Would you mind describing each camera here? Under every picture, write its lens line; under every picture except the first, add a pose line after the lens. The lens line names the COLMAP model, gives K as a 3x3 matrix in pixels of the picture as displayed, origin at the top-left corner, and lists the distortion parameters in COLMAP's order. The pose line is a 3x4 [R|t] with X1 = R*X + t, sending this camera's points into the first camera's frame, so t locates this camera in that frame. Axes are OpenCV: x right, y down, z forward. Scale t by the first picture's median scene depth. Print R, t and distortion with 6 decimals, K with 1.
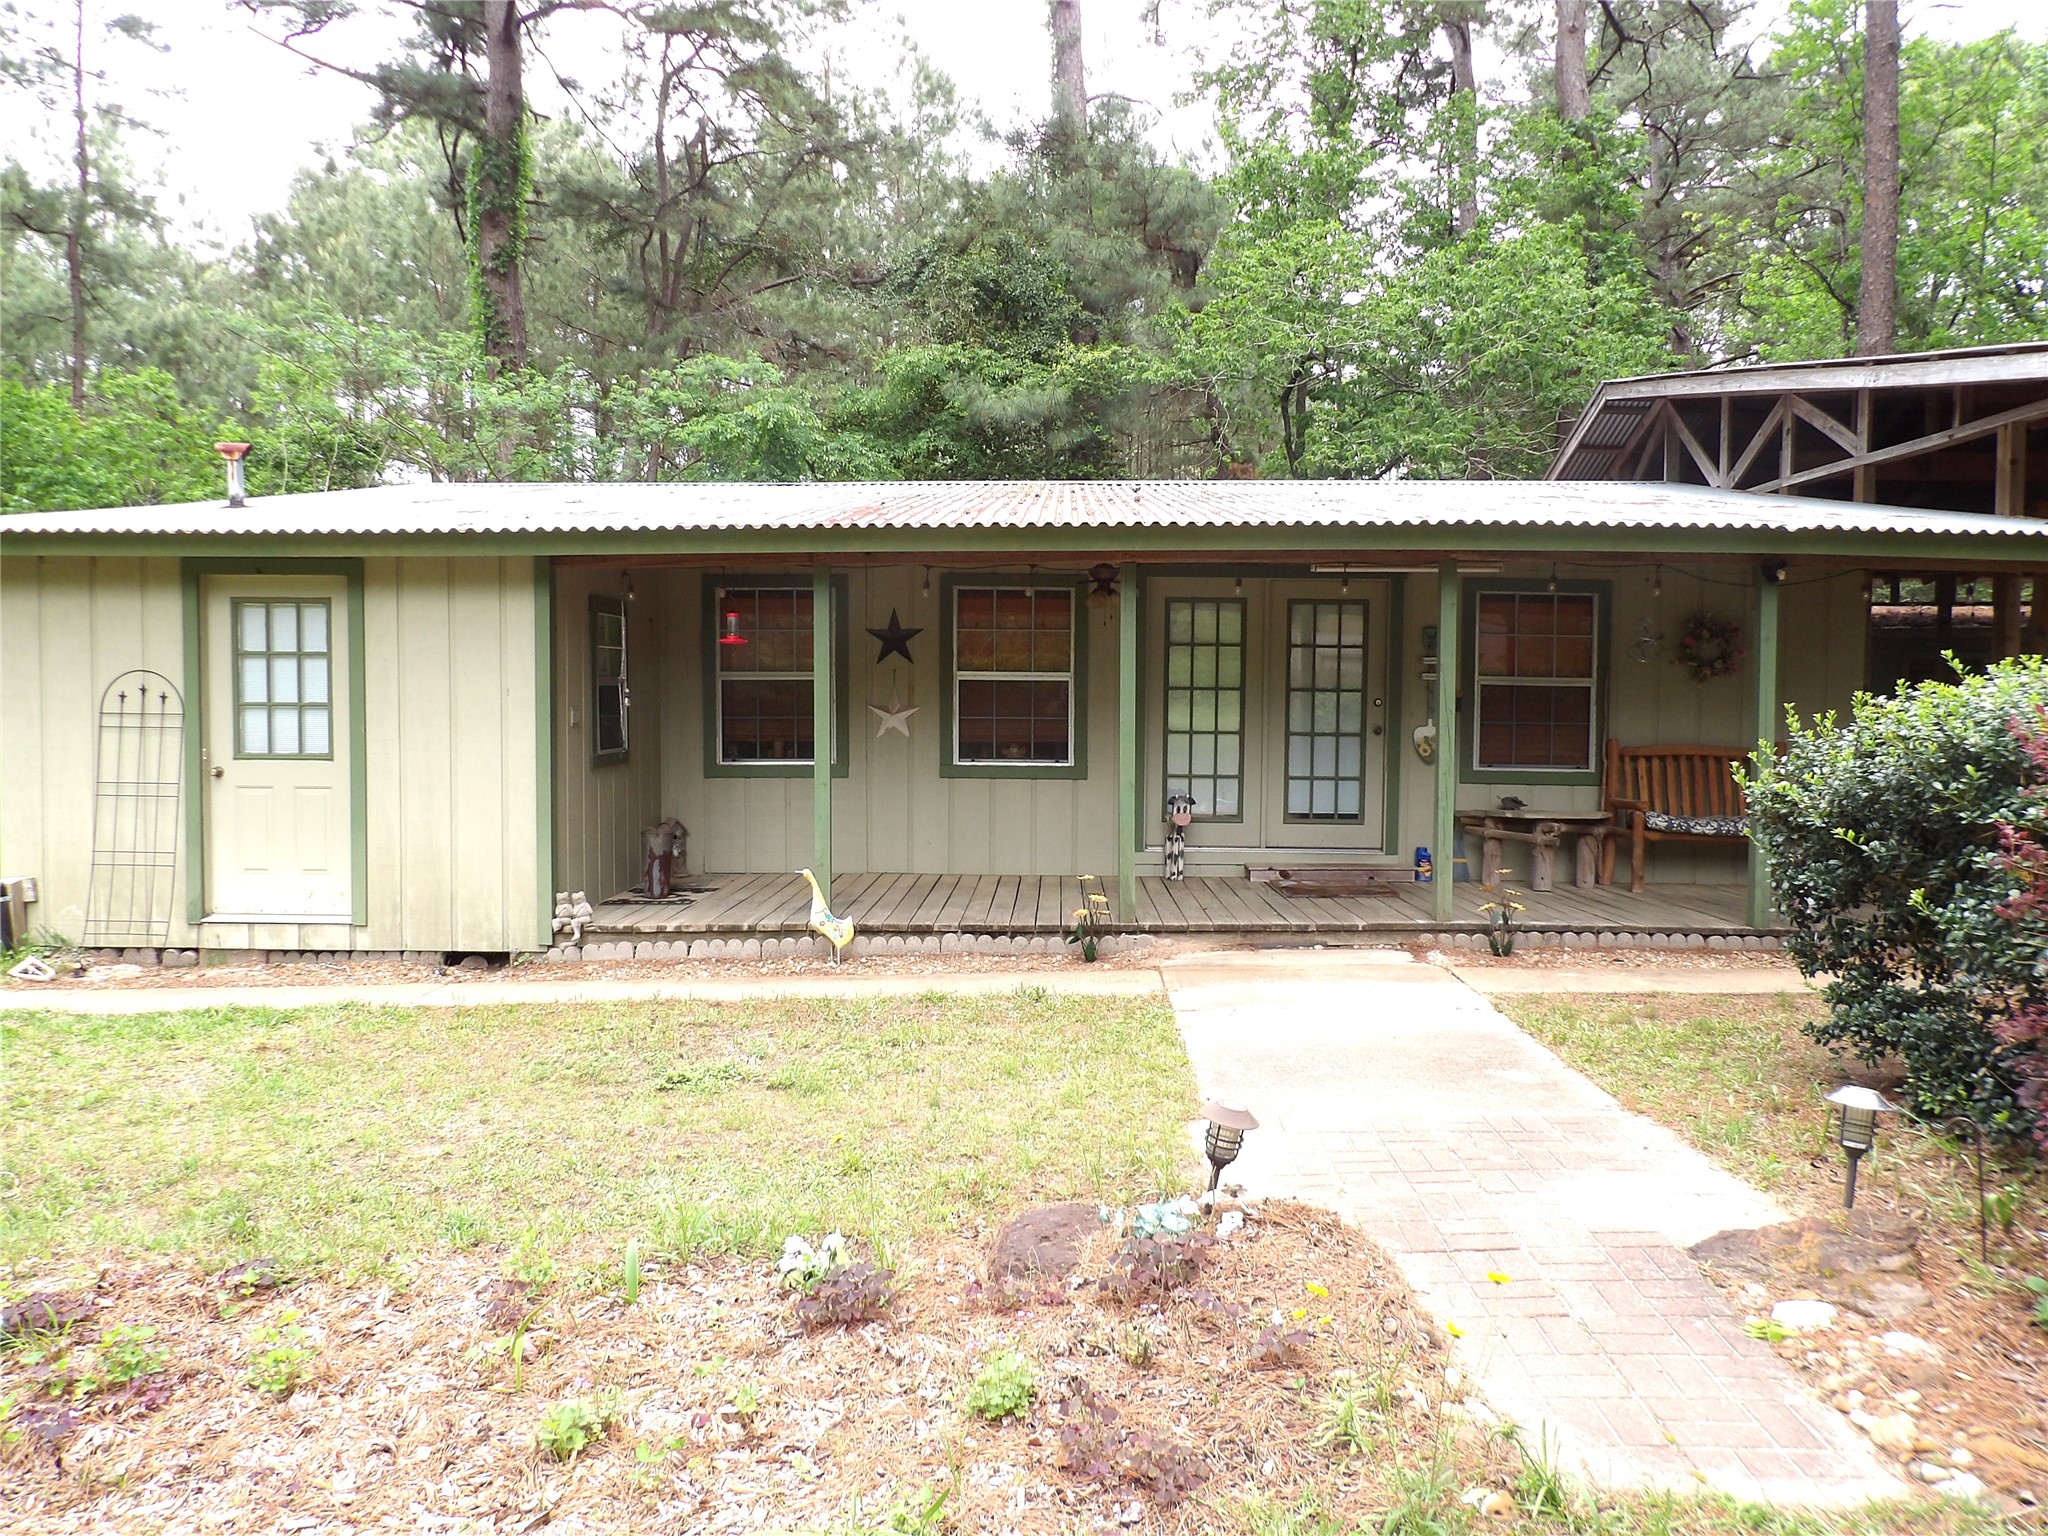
lens RADIAL K [[1464.1, 0, 1024.7], [0, 1464.1, 764.5], [0, 0, 1]] dist [-0.021749, 0.006340]
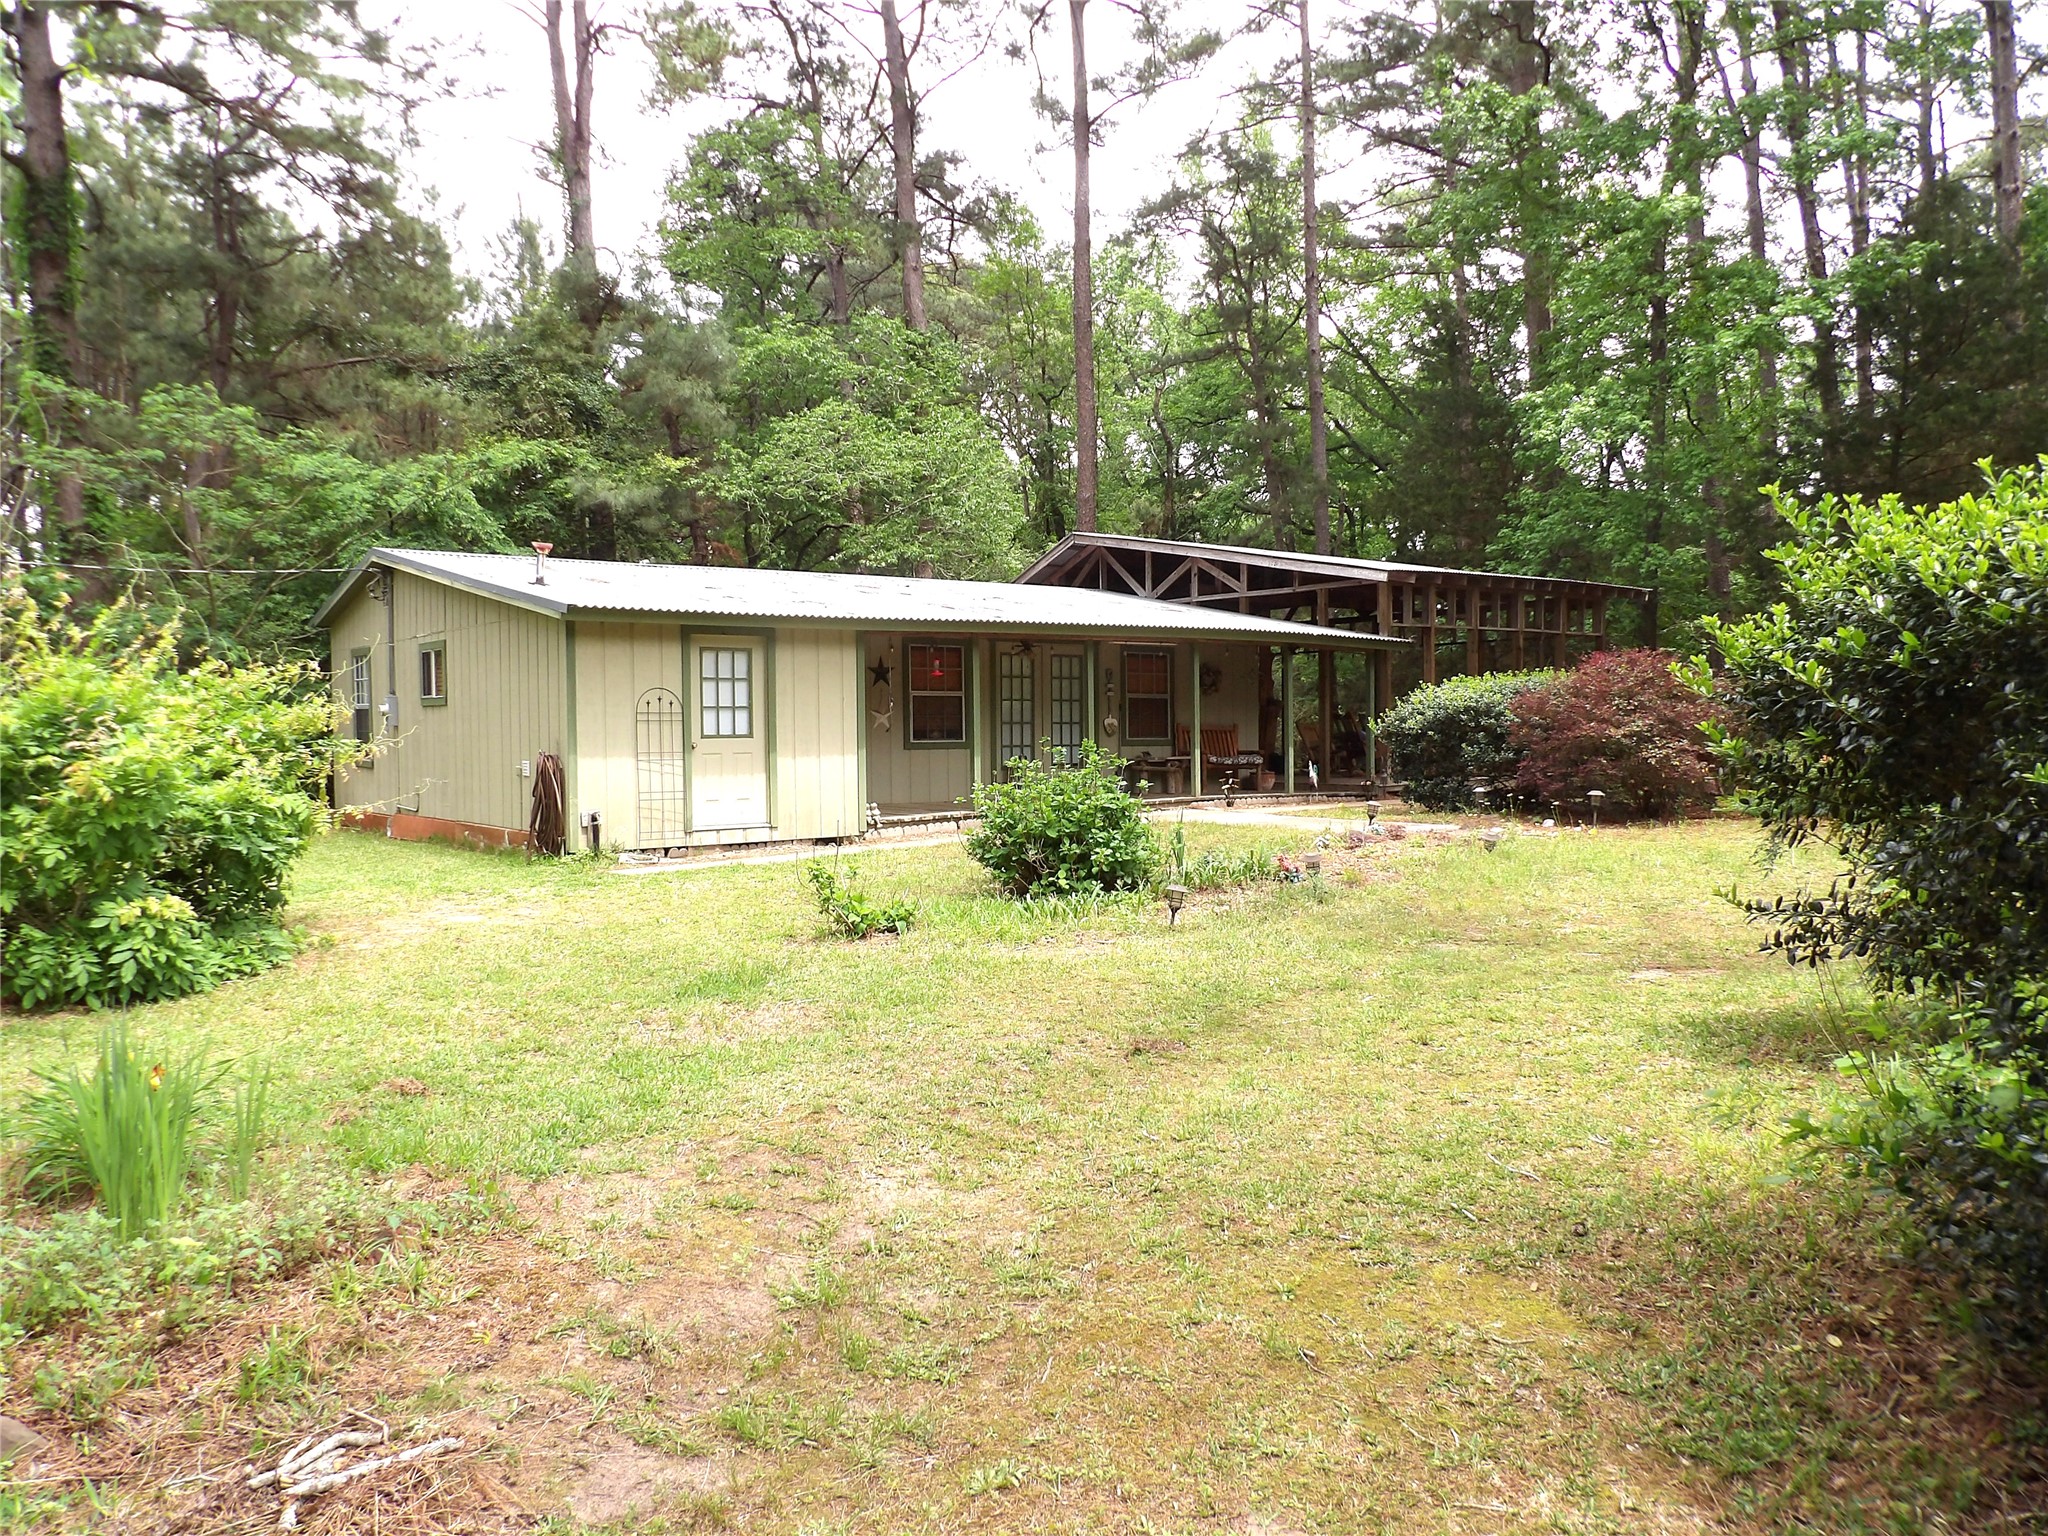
lens RADIAL K [[1464.1, 0, 1023.1], [0, 1464.1, 768.5], [0, 0, 1]] dist [-0.021749, 0.006340]
pose [[0.780001, -0.030802, 0.625020, -1.347476], [0.042404, 0.999094, -0.003682, 0.056018], [-0.624340, 0.029375, 0.780600, -0.626751]]
